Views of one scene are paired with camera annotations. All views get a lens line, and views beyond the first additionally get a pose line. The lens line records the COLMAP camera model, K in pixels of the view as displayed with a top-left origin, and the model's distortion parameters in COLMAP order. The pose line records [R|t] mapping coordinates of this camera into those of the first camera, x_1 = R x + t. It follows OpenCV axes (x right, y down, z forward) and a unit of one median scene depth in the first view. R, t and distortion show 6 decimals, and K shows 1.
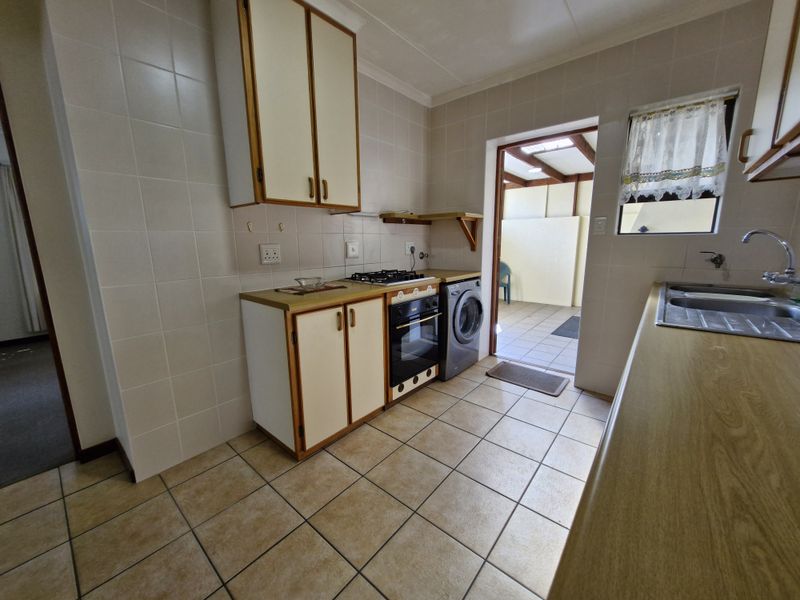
lens RADIAL K [[313.2, 0, 399.9], [0, 313.2, 297.7], [0, 0, 1]] dist [0.001567, -0.000466]
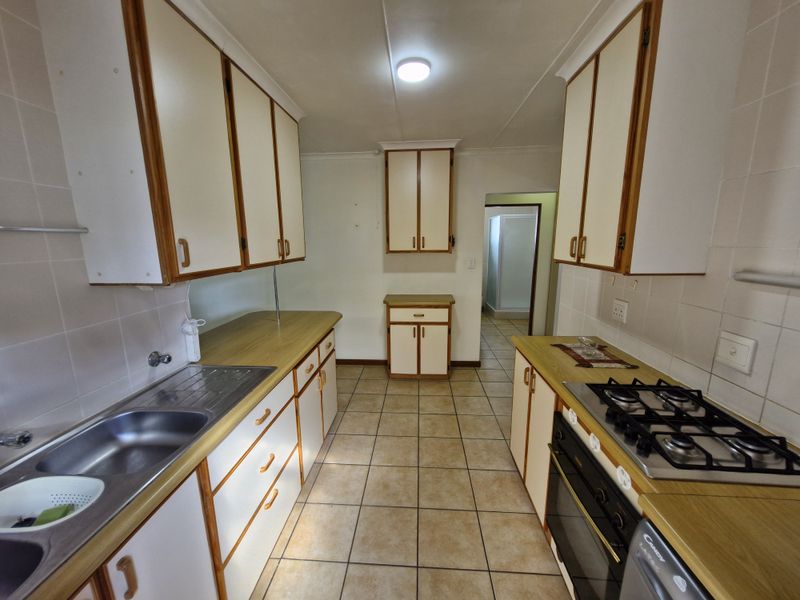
lens RADIAL K [[313.2, 0, 400.0], [0, 313.2, 297.9], [0, 0, 1]] dist [0.001567, -0.000466]
pose [[-0.802774, 0.122485, -0.583568, 0.767155], [-0.097133, 0.938741, 0.330652, -0.497916], [0.588319, 0.322122, -0.741699, 1.526118]]
